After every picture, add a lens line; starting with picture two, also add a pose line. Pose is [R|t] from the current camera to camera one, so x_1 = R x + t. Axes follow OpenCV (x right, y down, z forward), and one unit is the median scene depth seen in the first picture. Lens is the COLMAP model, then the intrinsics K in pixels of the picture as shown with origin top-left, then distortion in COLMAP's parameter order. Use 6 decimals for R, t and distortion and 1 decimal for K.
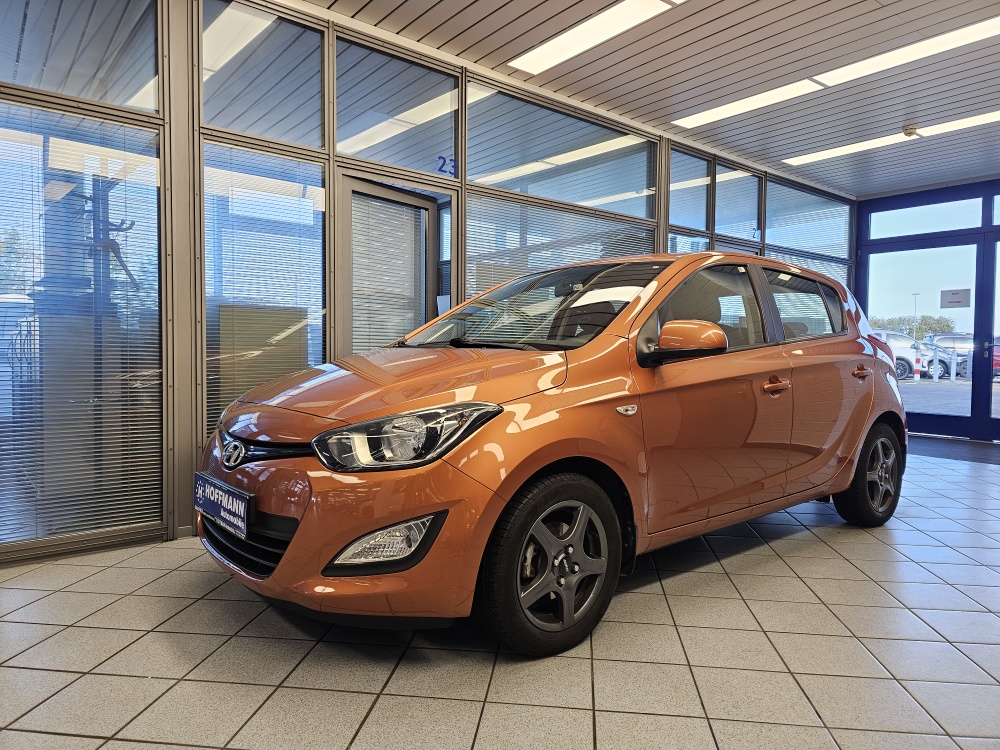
lens RADIAL K [[670.1, 0, 504.6], [0, 670.1, 376.0], [0, 0, 1]] dist [0.059442, -0.059253]
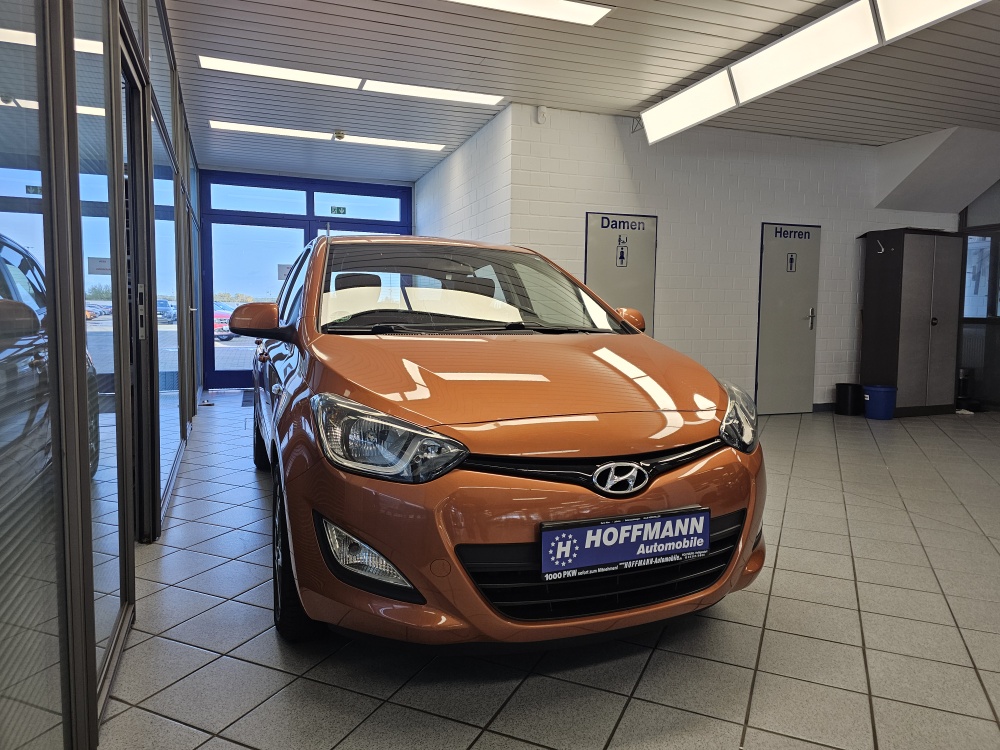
lens RADIAL K [[670.1, 0, 519.4], [0, 670.1, 360.9], [0, 0, 1]] dist [0.059442, -0.059253]
pose [[0.293442, -0.071047, 0.953333, -1.218805], [0.030216, 0.997426, 0.065033, -0.080731], [-0.955499, 0.009722, 0.294833, 0.904325]]
